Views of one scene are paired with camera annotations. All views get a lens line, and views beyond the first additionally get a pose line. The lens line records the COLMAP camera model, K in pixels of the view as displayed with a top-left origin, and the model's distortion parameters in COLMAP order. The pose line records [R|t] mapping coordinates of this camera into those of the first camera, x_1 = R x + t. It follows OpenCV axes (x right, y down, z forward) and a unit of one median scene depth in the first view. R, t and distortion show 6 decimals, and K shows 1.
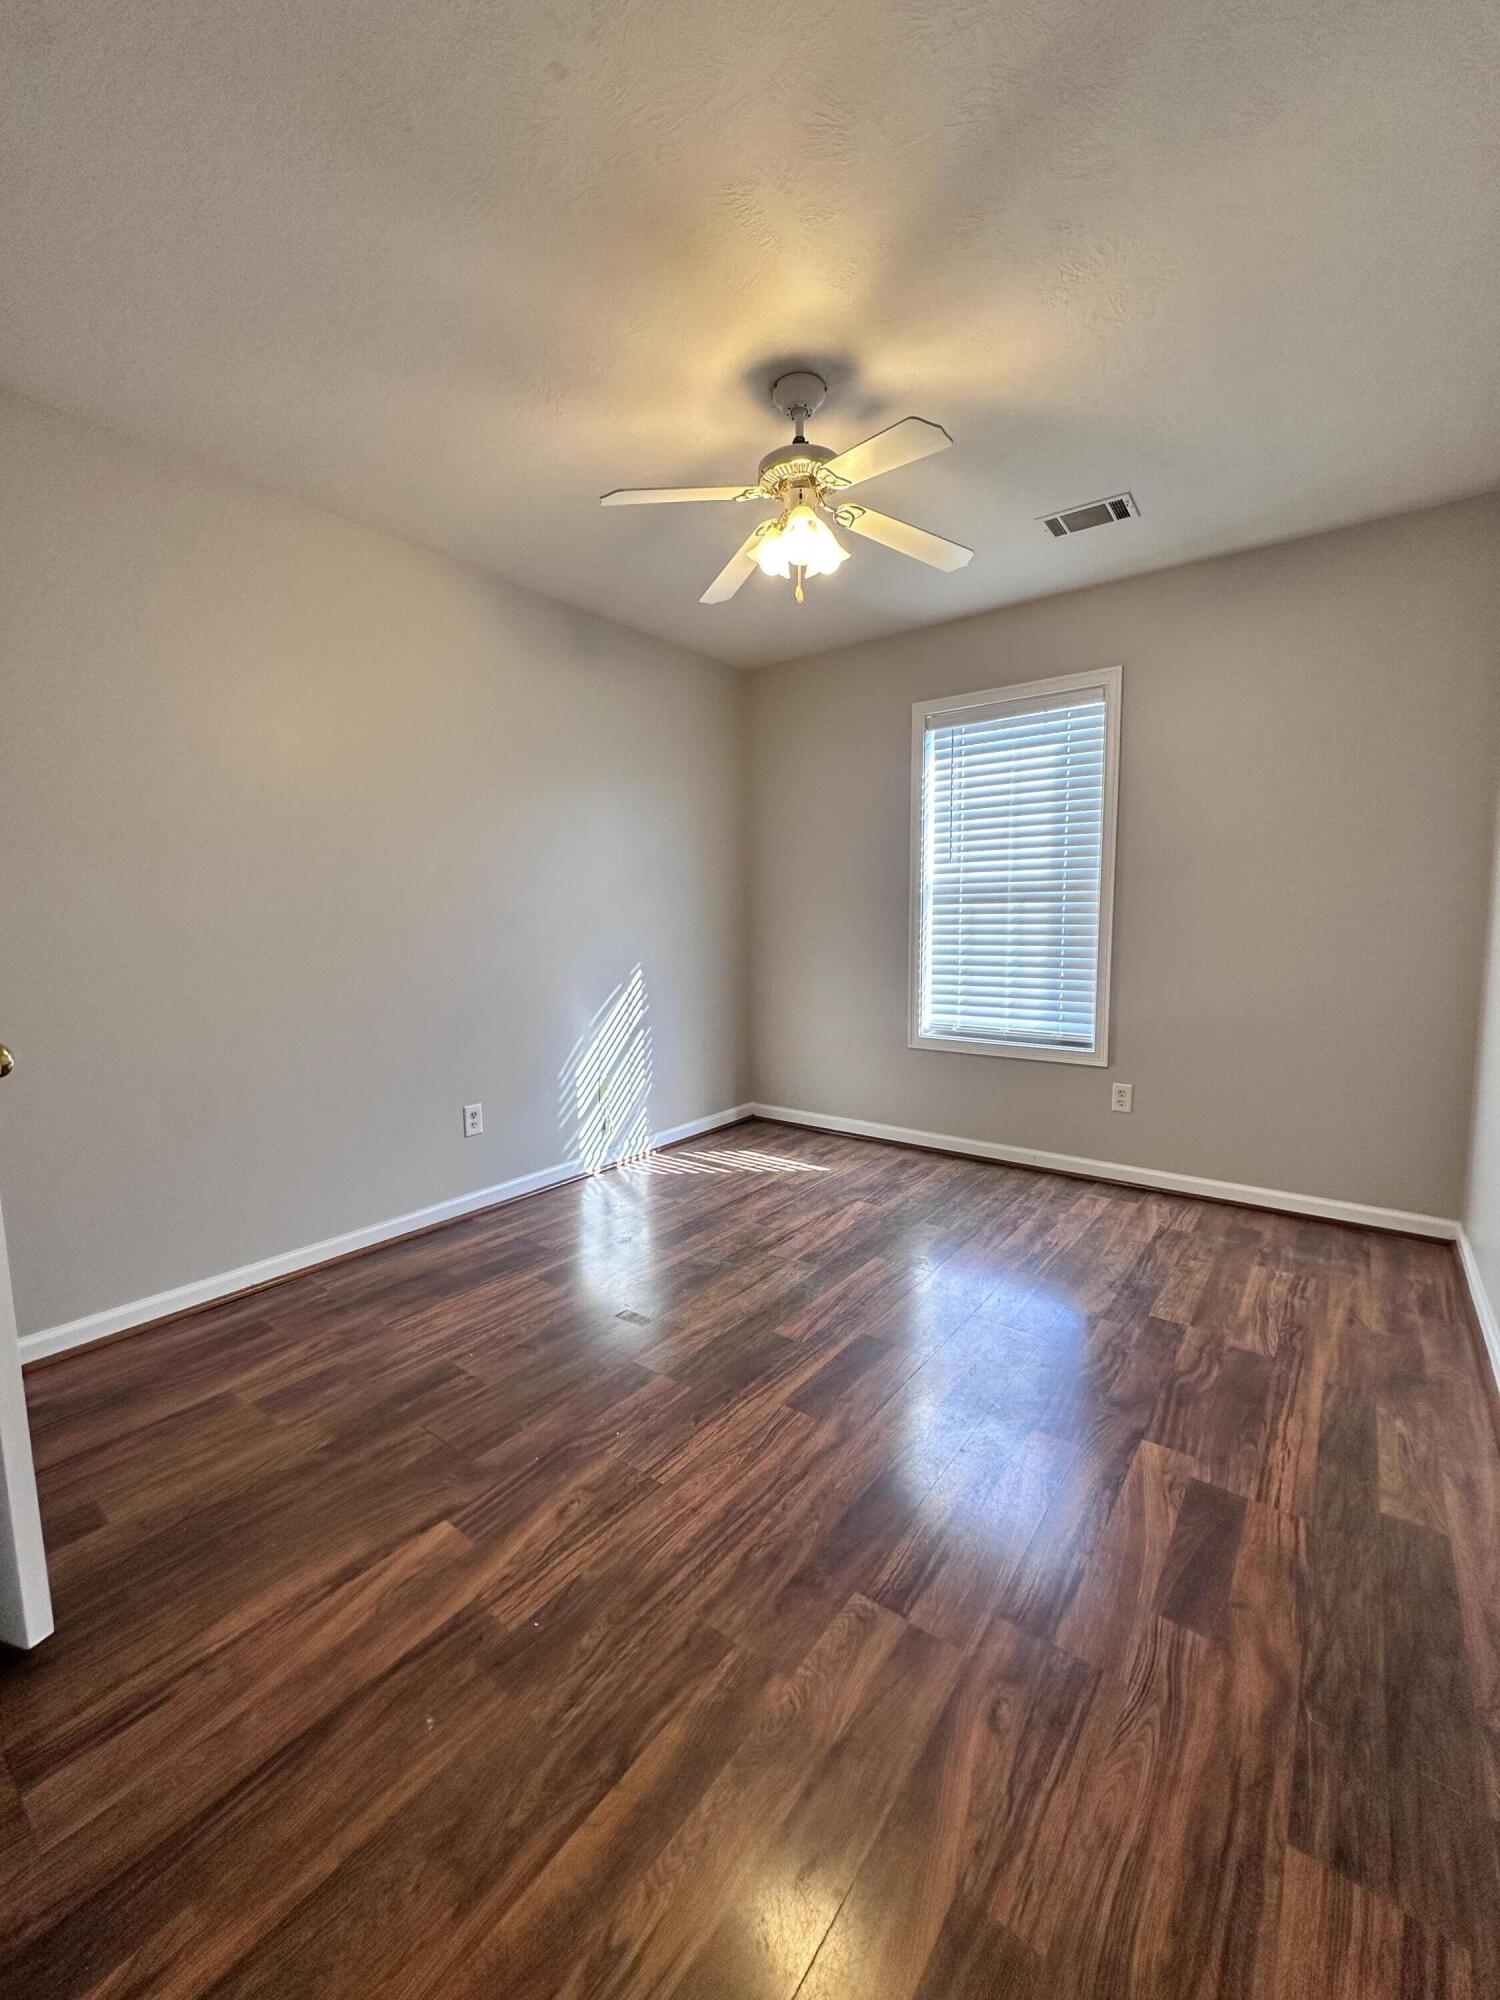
lens RADIAL K [[793.1, 0, 752.0], [0, 793.1, 999.5], [0, 0, 1]] dist [-0.004853, 0.000894]
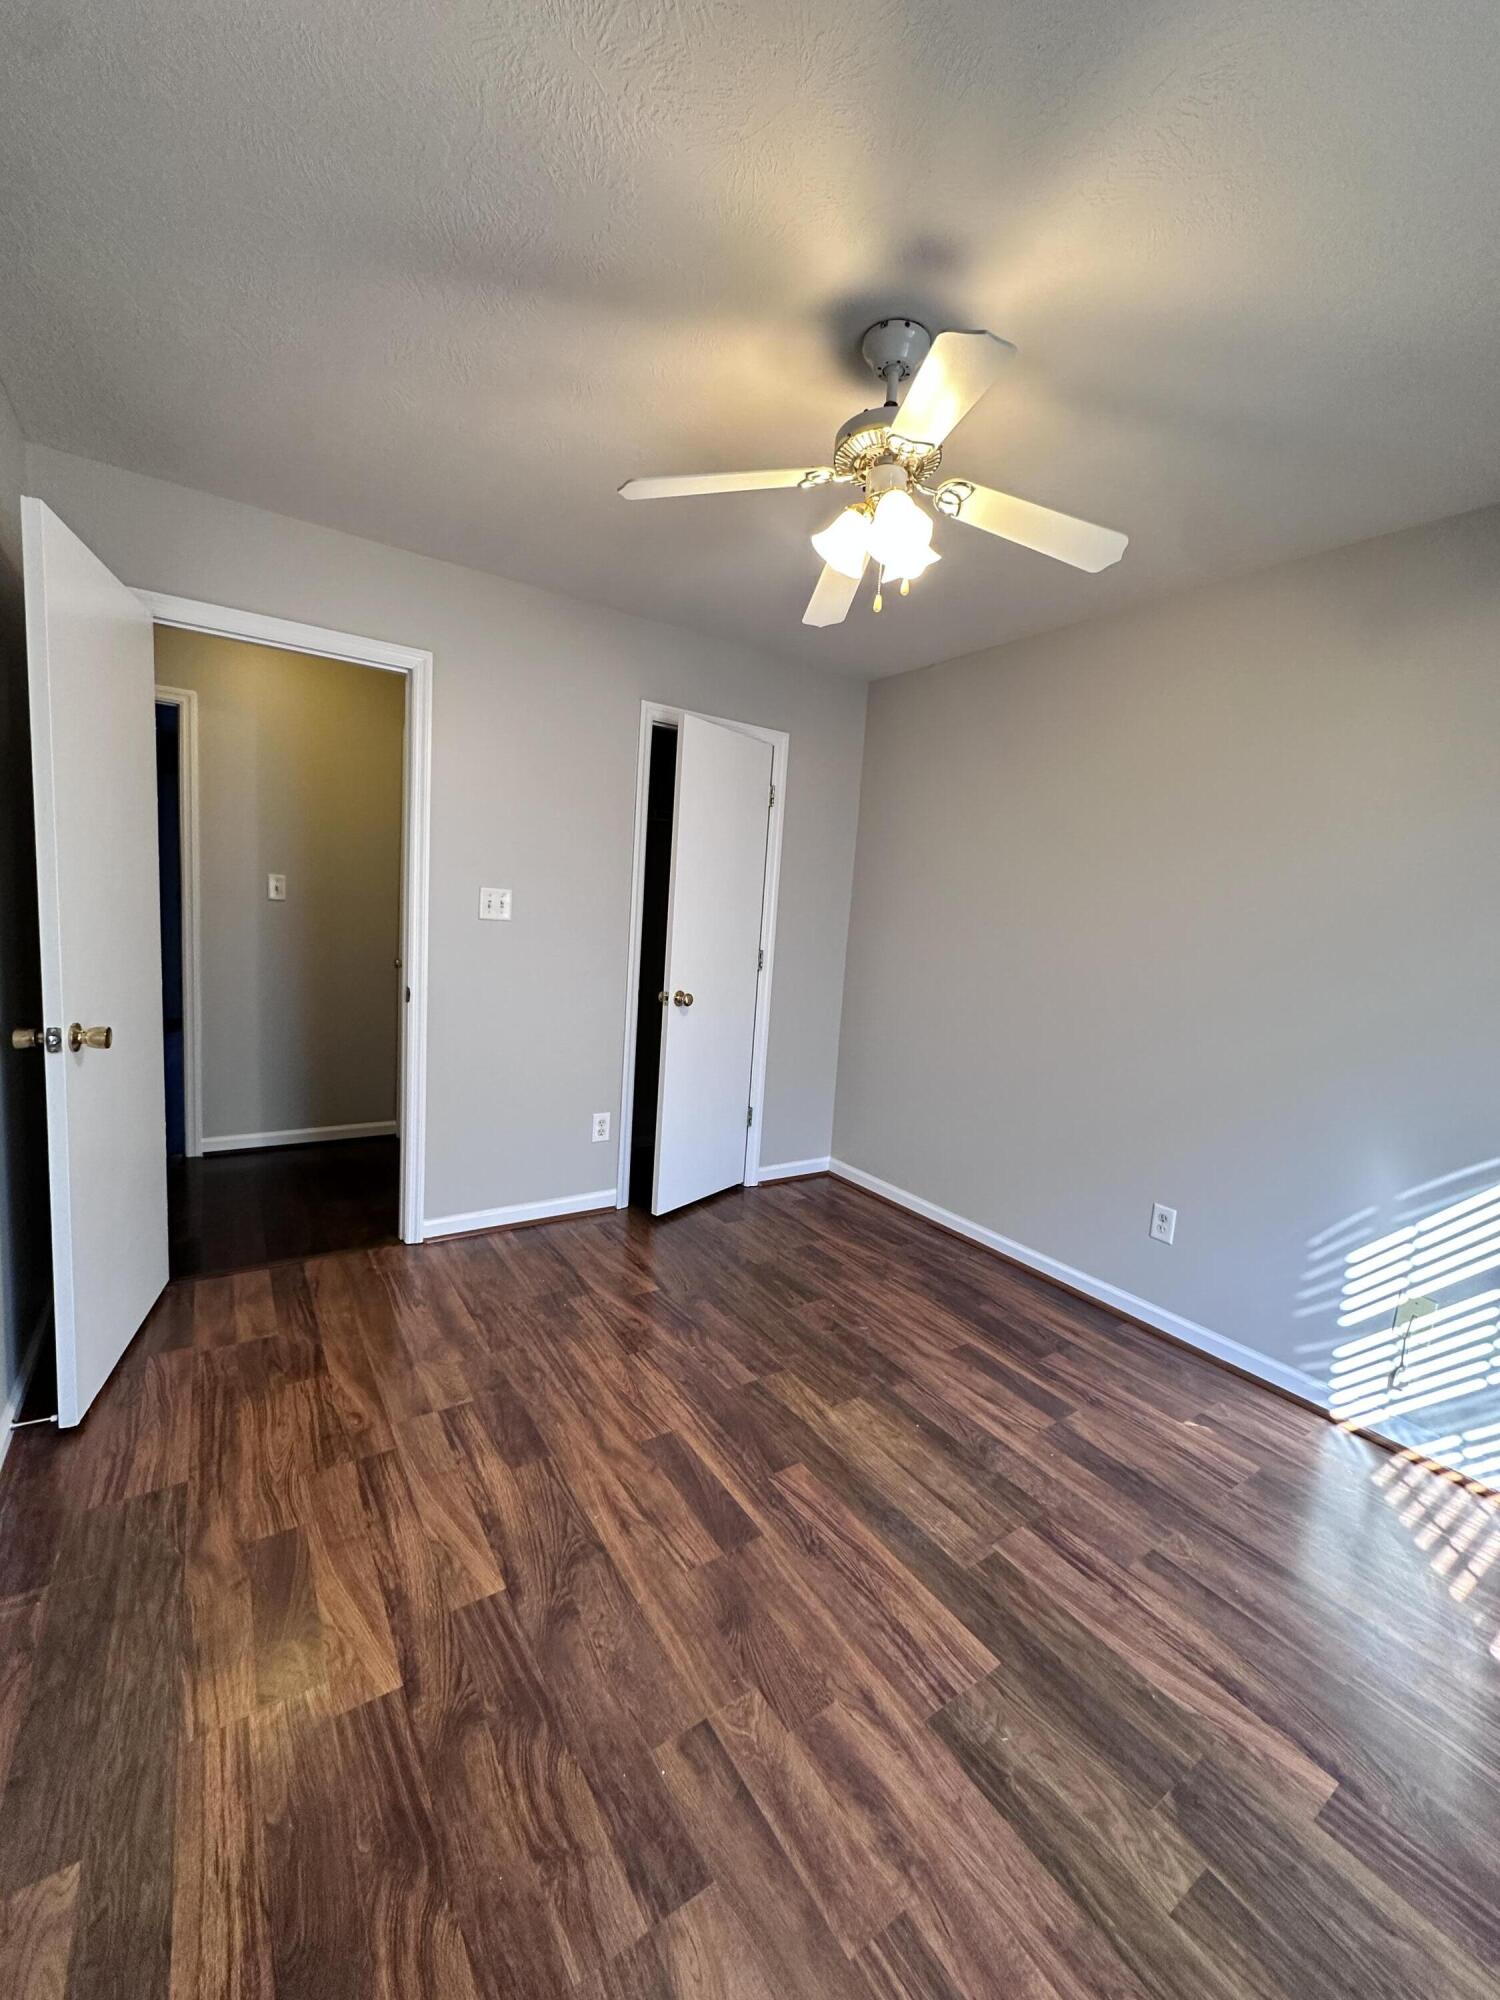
lens RADIAL K [[793.1, 0, 746.7], [0, 793.1, 994.3], [0, 0, 1]] dist [-0.004853, 0.000894]
pose [[-0.323079, 0.091910, -0.941898, 0.872303], [-0.163729, 0.974836, 0.151285, -0.219736], [0.932101, 0.203093, -0.299901, 1.174364]]
